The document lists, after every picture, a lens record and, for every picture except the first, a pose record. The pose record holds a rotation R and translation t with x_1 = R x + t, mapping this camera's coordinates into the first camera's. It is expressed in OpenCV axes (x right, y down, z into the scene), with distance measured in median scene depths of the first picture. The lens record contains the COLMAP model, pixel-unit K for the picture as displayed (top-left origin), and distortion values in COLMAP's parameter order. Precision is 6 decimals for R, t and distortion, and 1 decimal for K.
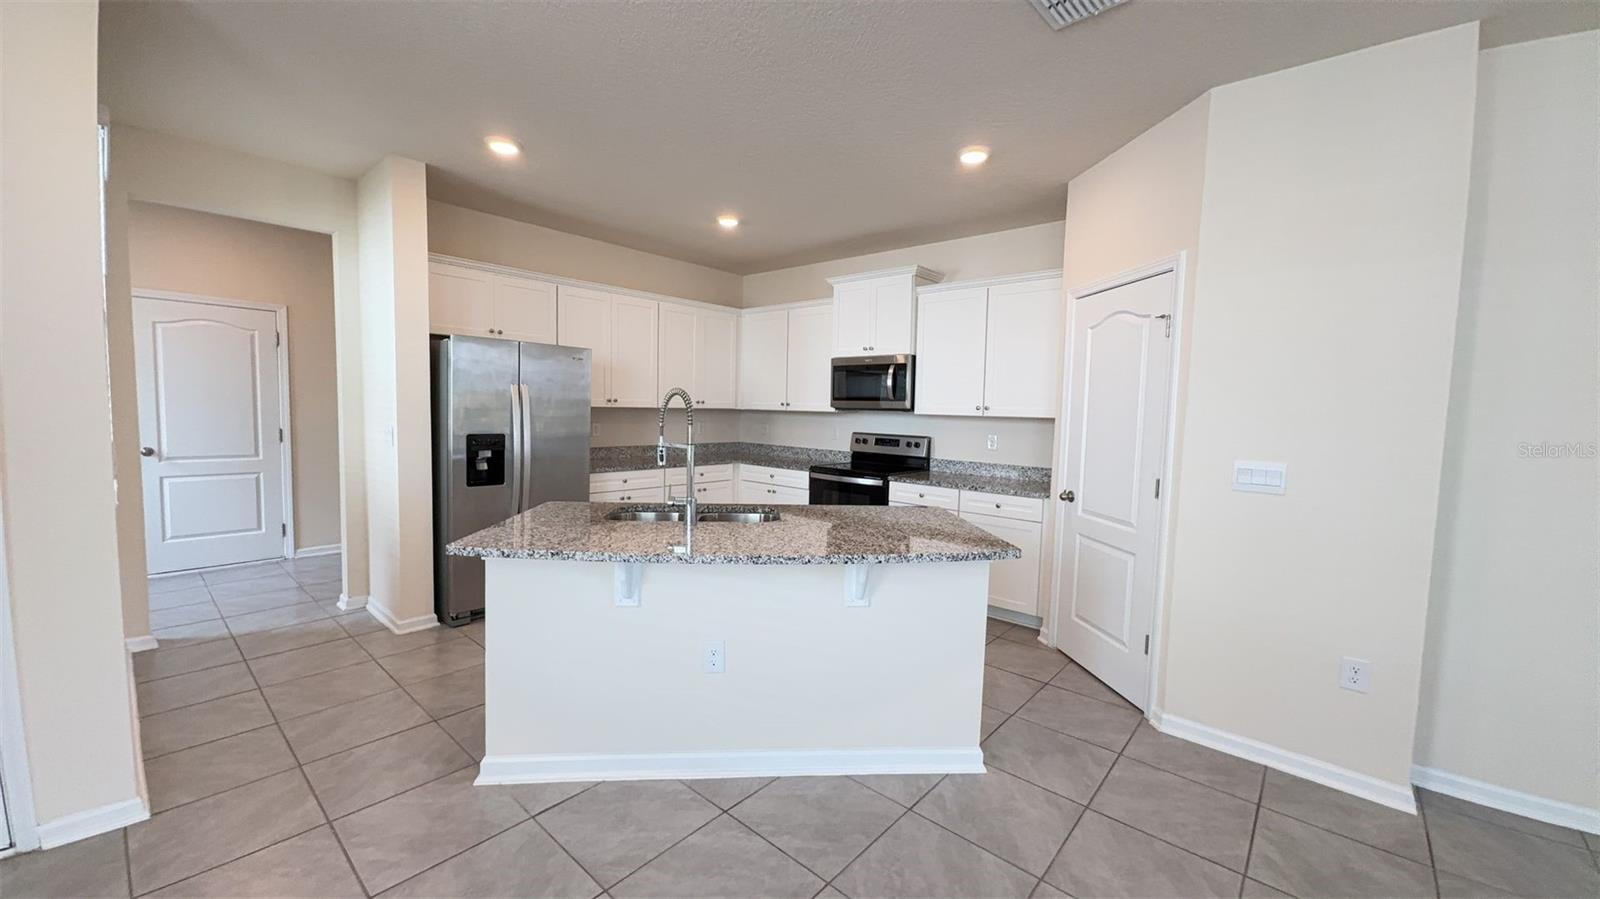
lens RADIAL K [[617.8, 0, 711.8], [0, 617.8, 444.9], [0, 0, 1]] dist [0.000118, -0.000120]
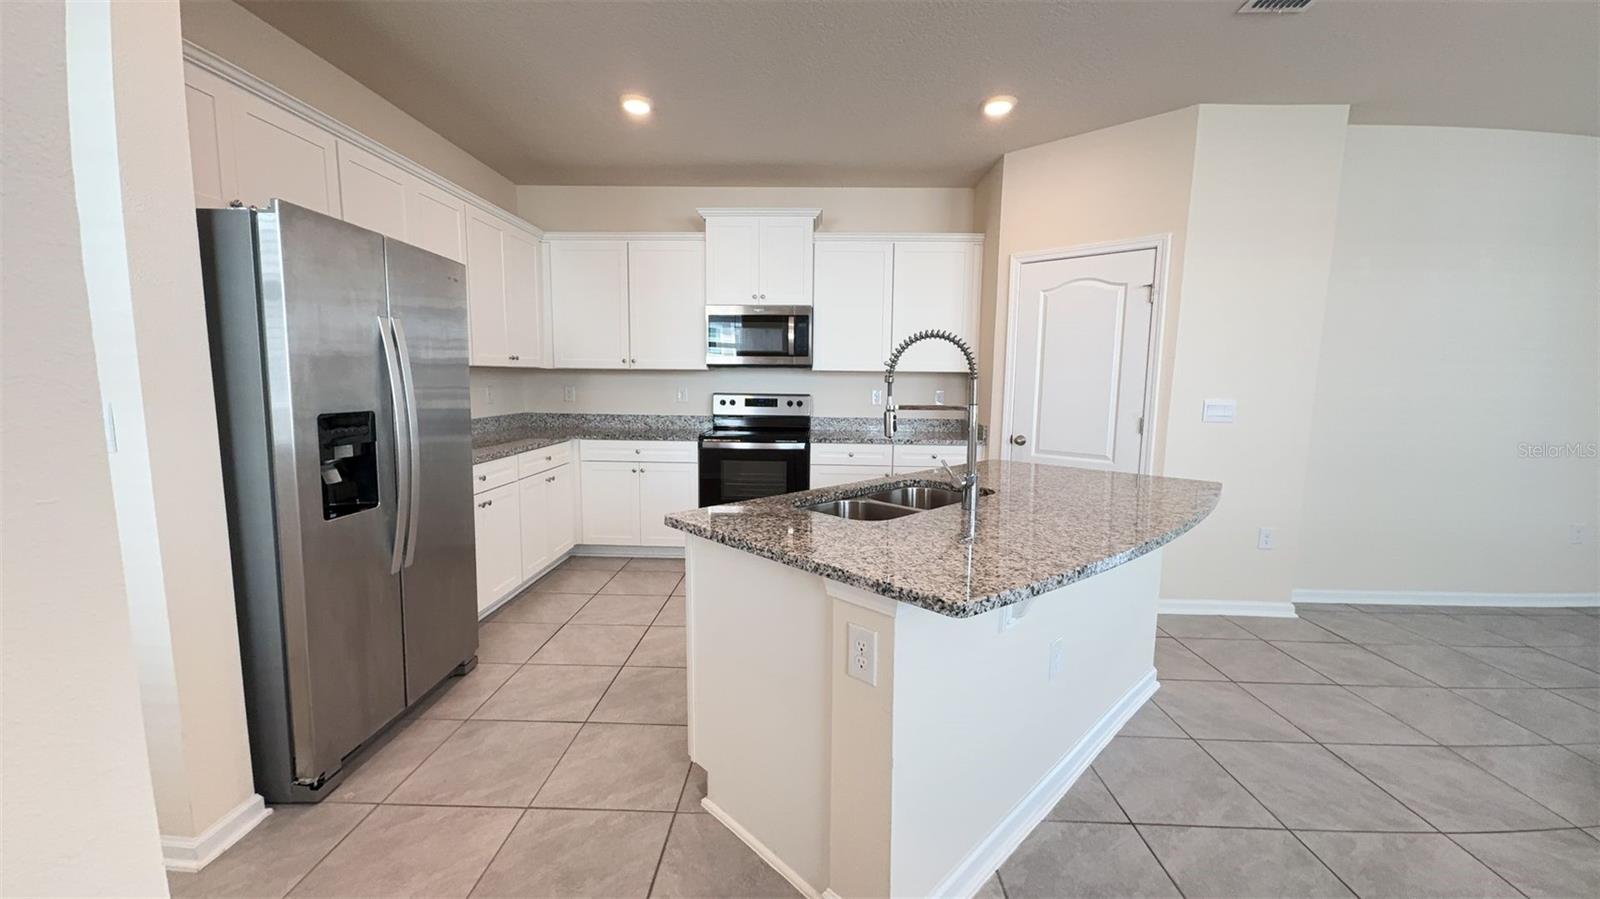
lens RADIAL K [[654.0, 0, 800.2], [0, 654.0, 453.3], [0, 0, 1]] dist [0.004327, 0.000462]
pose [[0.723573, -0.092957, 0.683960, -0.381584], [0.048047, 0.995270, 0.084438, -0.009686], [-0.688574, -0.028235, 0.724616, 0.285990]]
